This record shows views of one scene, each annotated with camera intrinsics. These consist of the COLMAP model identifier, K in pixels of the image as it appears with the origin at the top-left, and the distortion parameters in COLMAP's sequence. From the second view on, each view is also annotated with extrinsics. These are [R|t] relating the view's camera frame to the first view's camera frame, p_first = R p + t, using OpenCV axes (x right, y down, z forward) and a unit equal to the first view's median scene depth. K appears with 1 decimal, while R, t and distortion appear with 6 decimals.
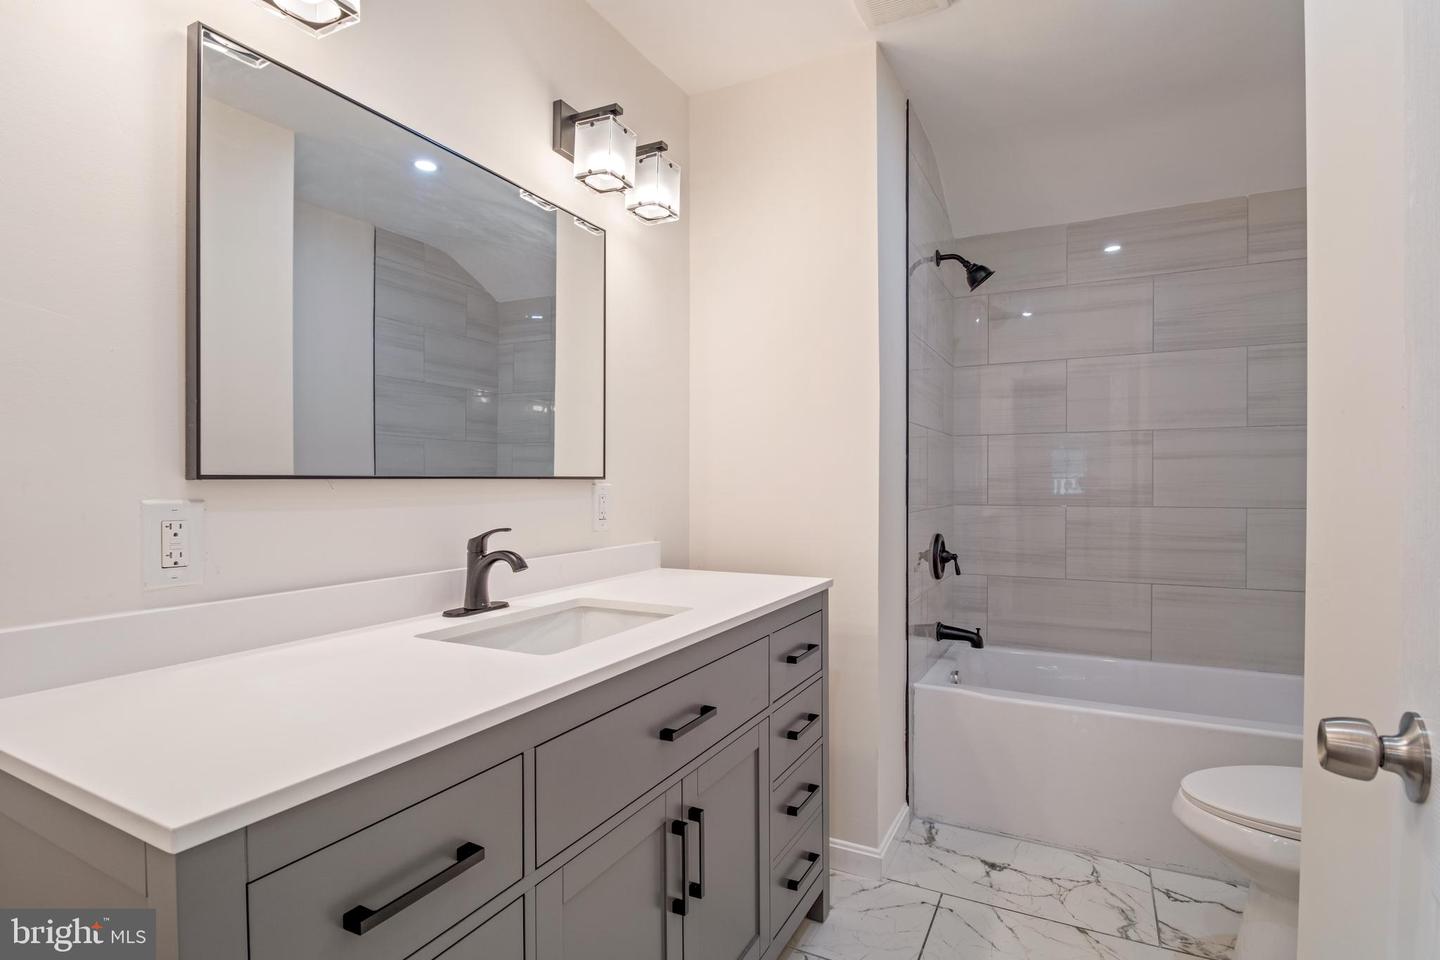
lens RADIAL K [[719.2, 0, 695.6], [0, 719.2, 485.3], [0, 0, 1]] dist [-0.004224, -0.001813]
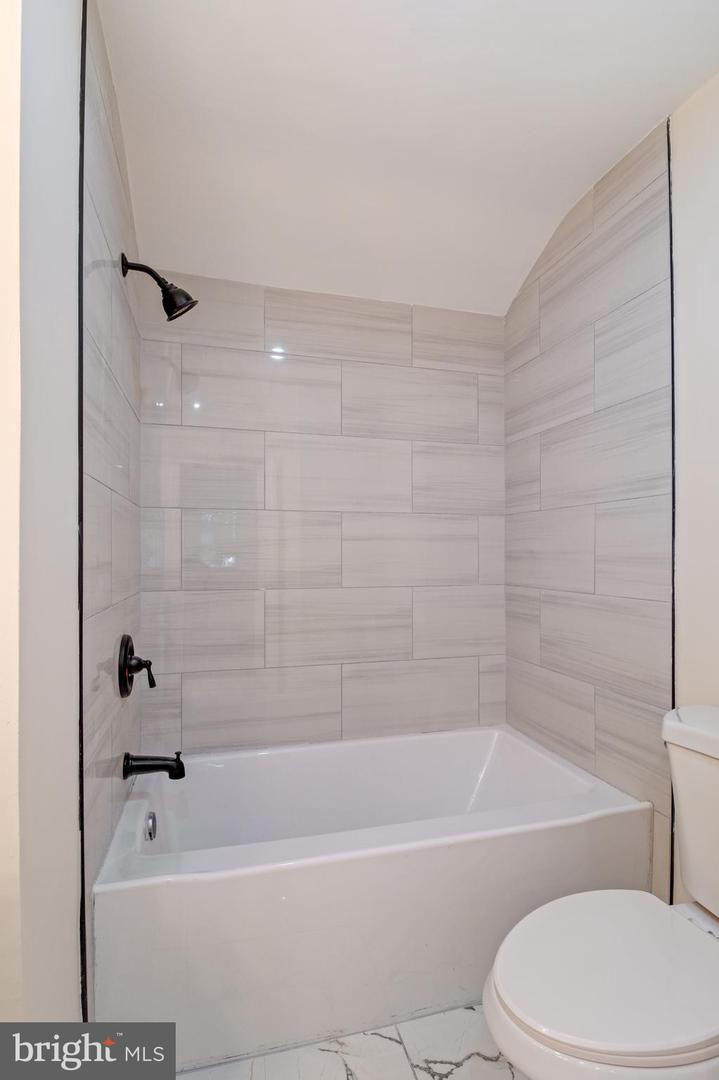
lens RADIAL K [[539.4, 0, 360.1], [0, 539.4, 558.9], [0, 0, 1]] dist [-0.004224, -0.001813]
pose [[0.716714, 0.000603, 0.697367, 0.125610], [0.004058, 0.999979, -0.005035, -0.007019], [-0.697356, 0.006438, 0.716696, 0.437874]]
